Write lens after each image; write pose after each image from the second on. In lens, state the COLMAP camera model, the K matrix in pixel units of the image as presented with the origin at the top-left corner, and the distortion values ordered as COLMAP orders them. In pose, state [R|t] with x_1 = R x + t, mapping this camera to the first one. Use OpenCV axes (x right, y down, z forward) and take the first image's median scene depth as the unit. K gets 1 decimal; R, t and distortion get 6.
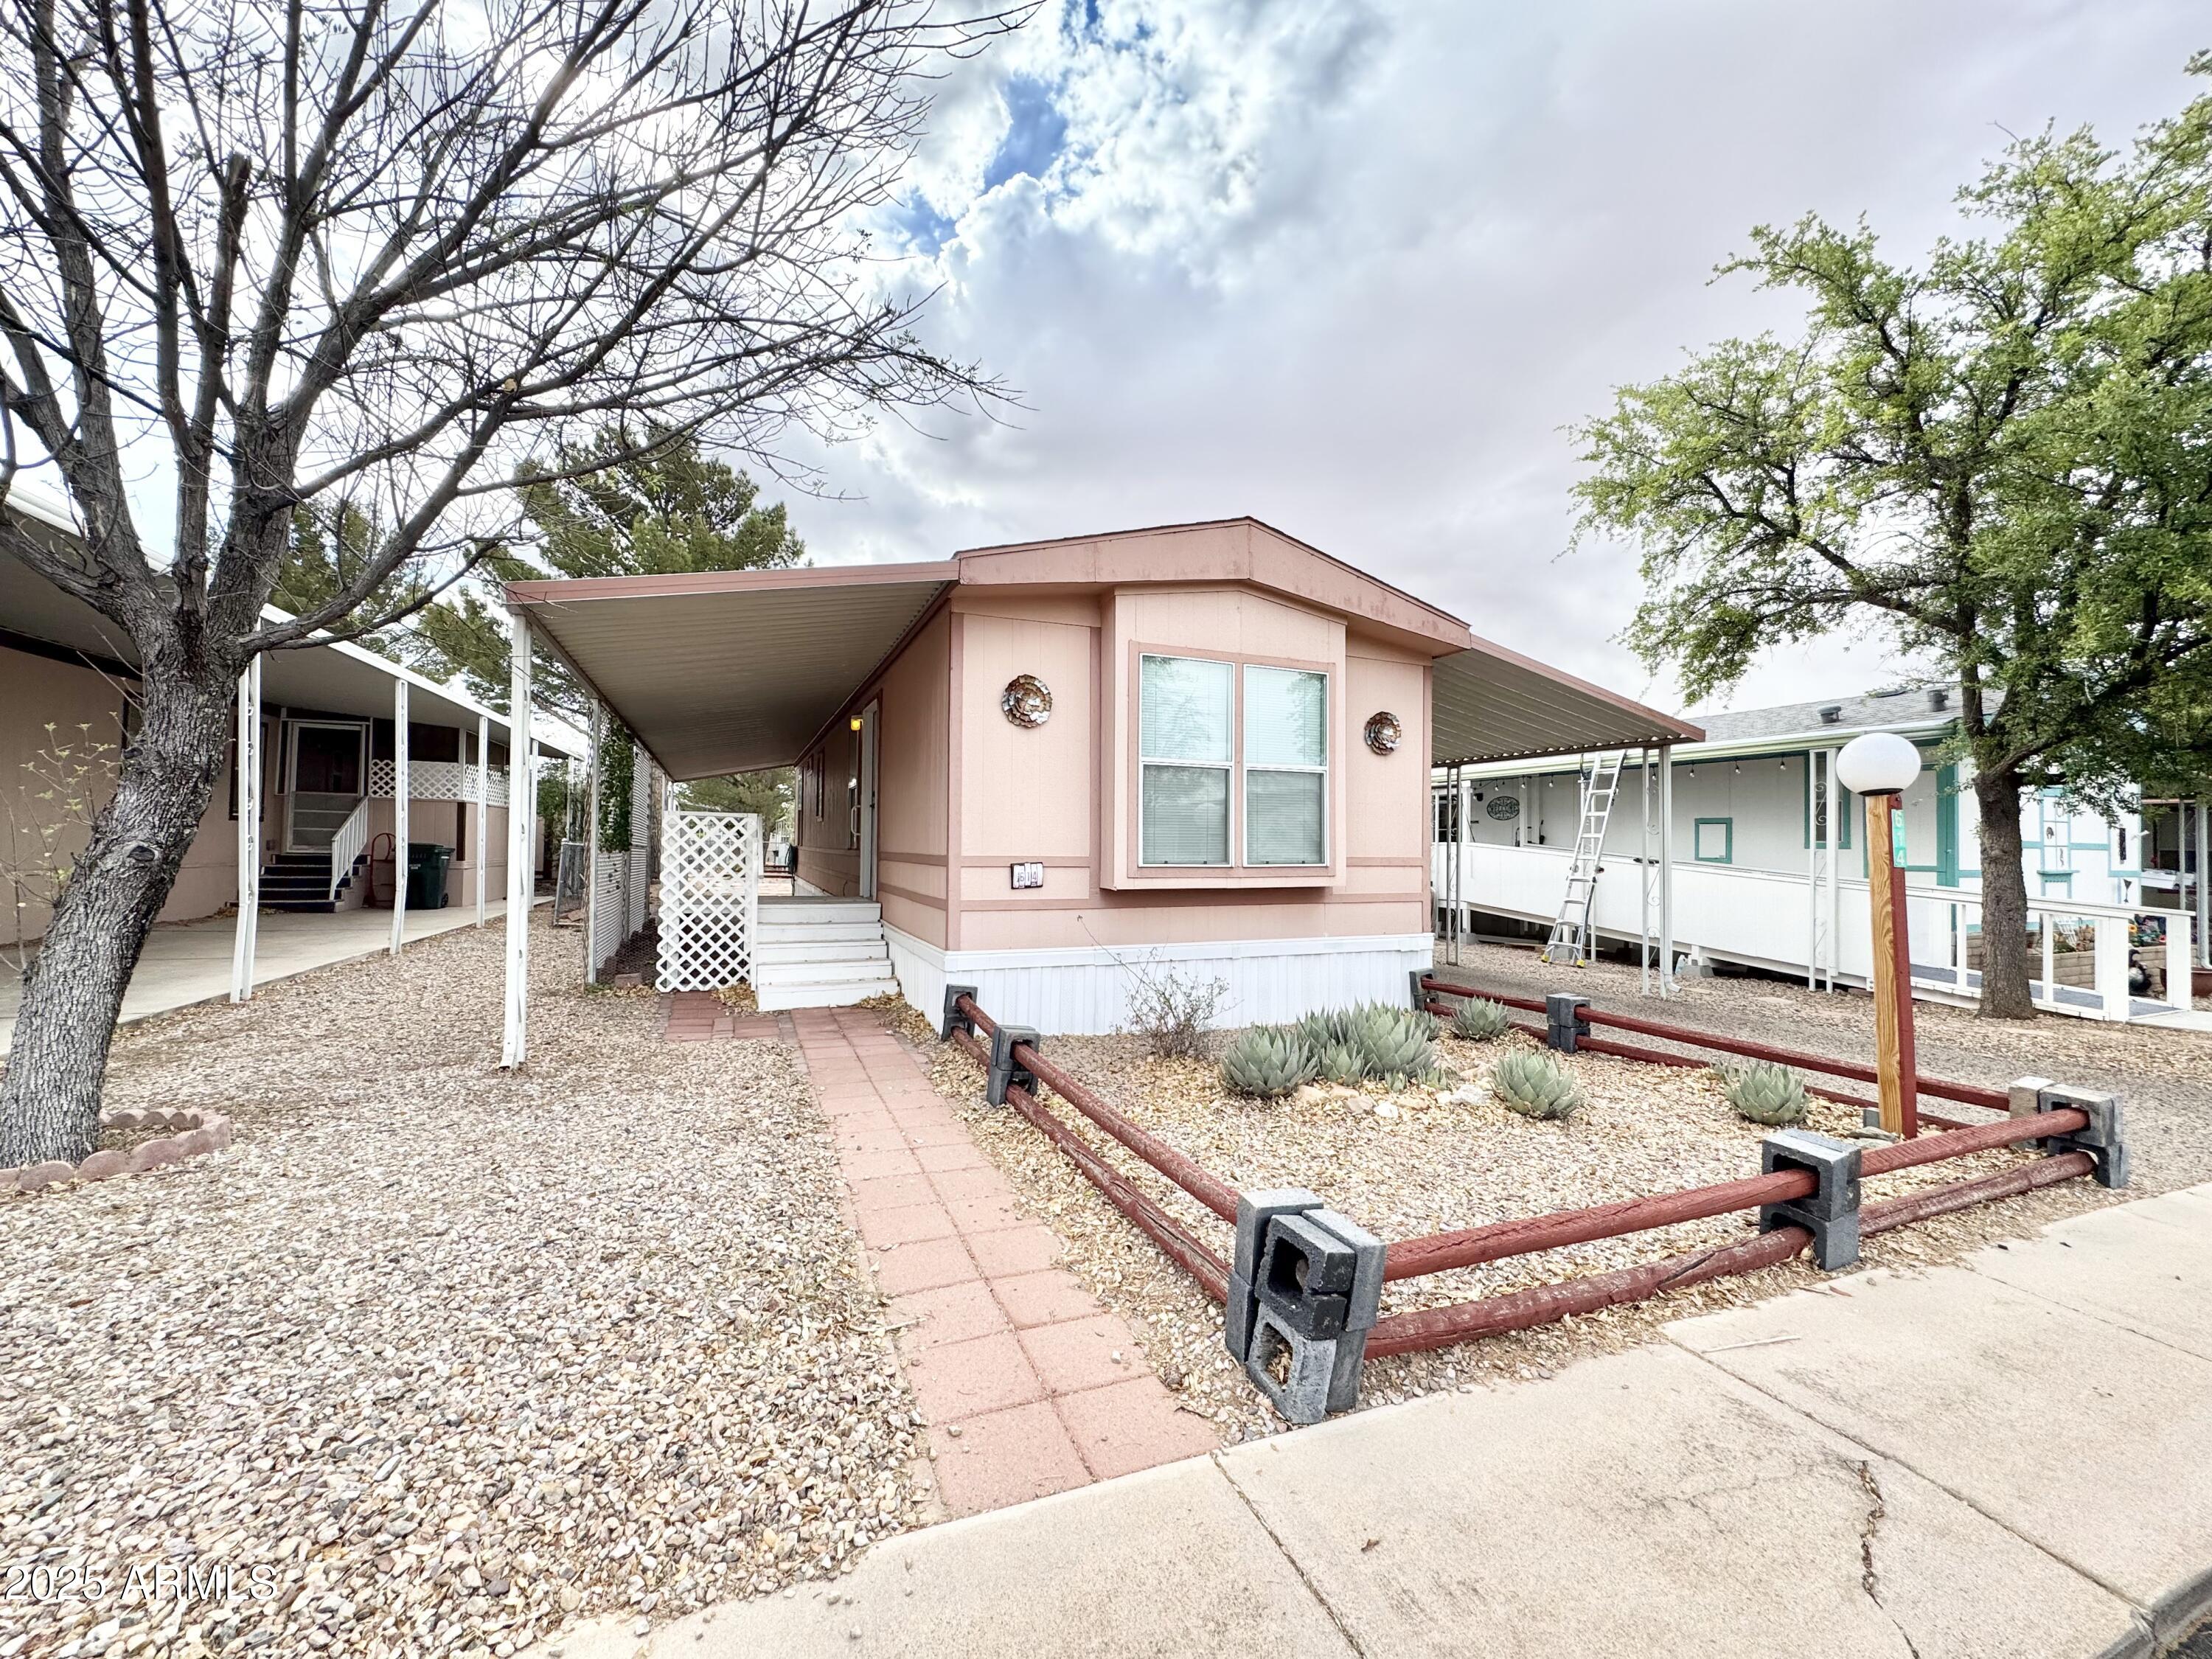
lens RADIAL K [[879.6, 0, 1106.0], [0, 879.6, 829.5], [0, 0, 1]] dist [-0.001244, -0.000354]
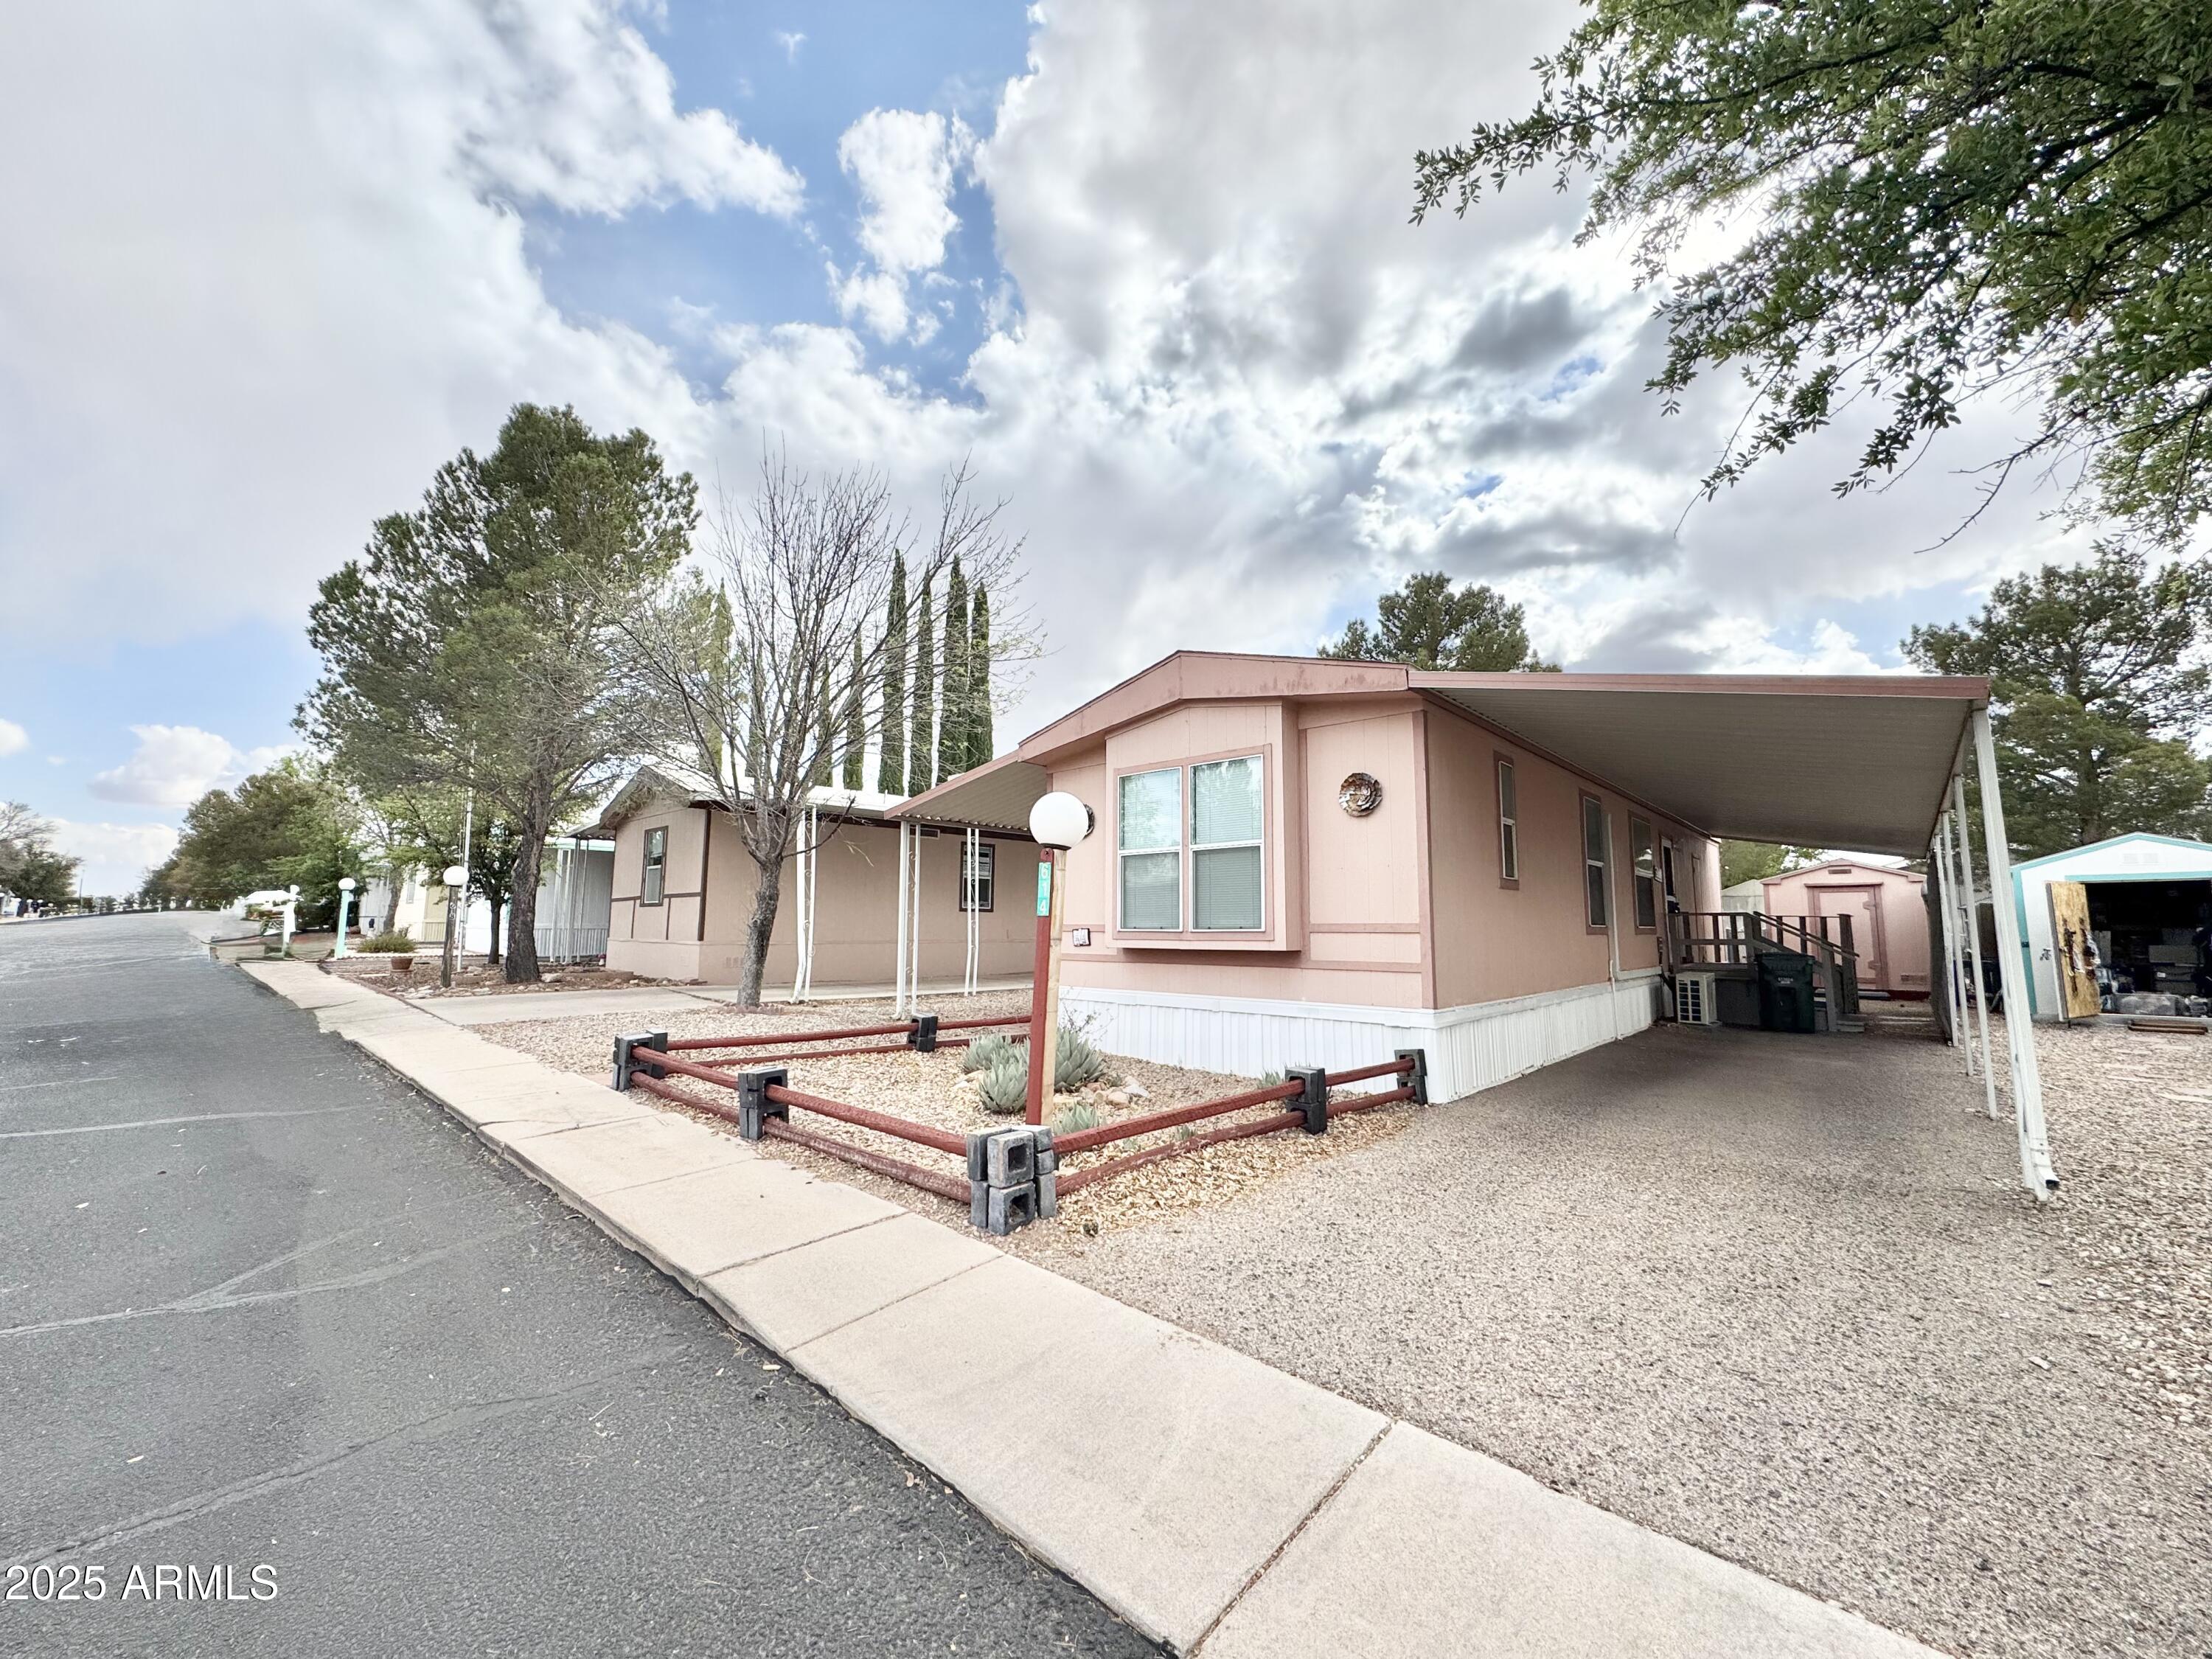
lens RADIAL K [[879.6, 0, 1106.0], [0, 879.6, 829.5], [0, 0, 1]] dist [-0.001244, -0.000354]
pose [[0.412936, -0.109278, -0.904180, 1.180082], [0.016819, 0.993521, -0.112395, 0.038107], [0.910605, 0.031204, 0.412099, 0.380245]]
